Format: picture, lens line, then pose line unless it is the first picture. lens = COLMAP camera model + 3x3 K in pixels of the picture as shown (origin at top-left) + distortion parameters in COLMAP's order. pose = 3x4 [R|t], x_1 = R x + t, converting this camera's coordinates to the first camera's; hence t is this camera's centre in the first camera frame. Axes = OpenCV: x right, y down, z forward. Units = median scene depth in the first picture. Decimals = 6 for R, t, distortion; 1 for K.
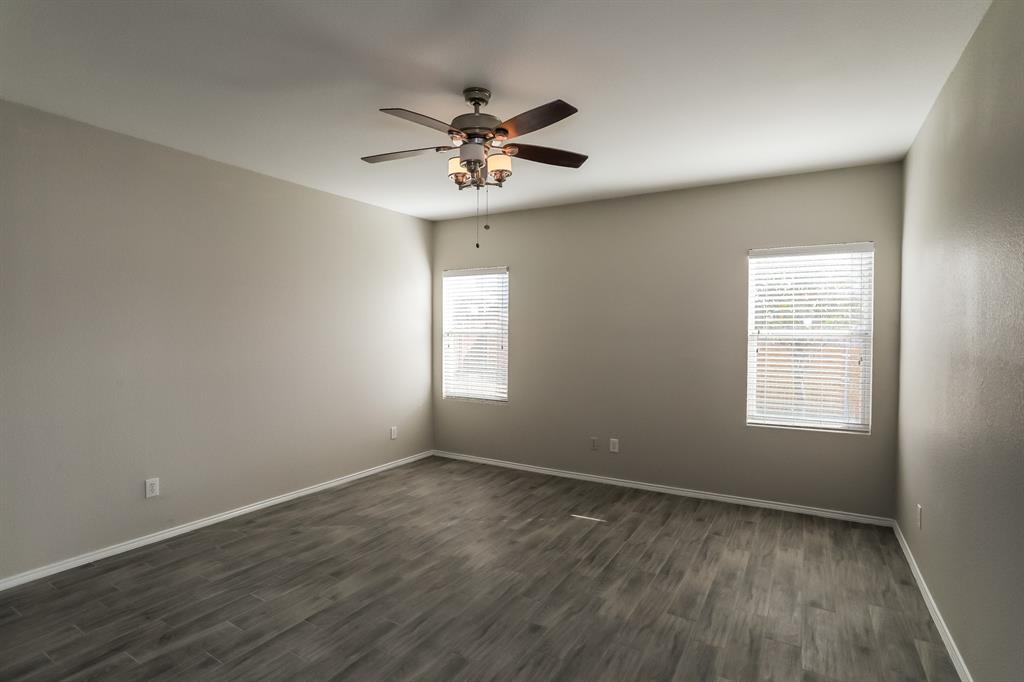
lens RADIAL K [[500.7, 0, 507.3], [0, 500.7, 340.8], [0, 0, 1]] dist [0.010299, 0.003318]
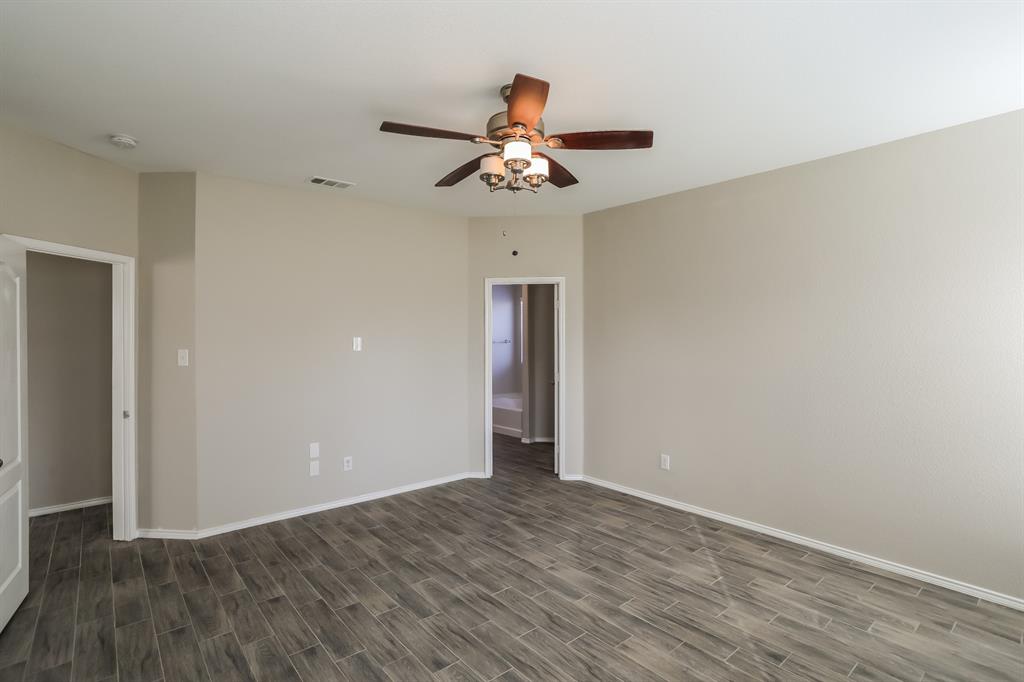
lens RADIAL K [[500.7, 0, 506.5], [0, 500.7, 338.2], [0, 0, 1]] dist [0.010299, 0.003318]
pose [[-0.314612, -0.002252, -0.949218, 0.700195], [-0.011609, 0.999932, 0.001475, -0.027461], [0.949149, 0.011484, -0.314616, 1.089572]]
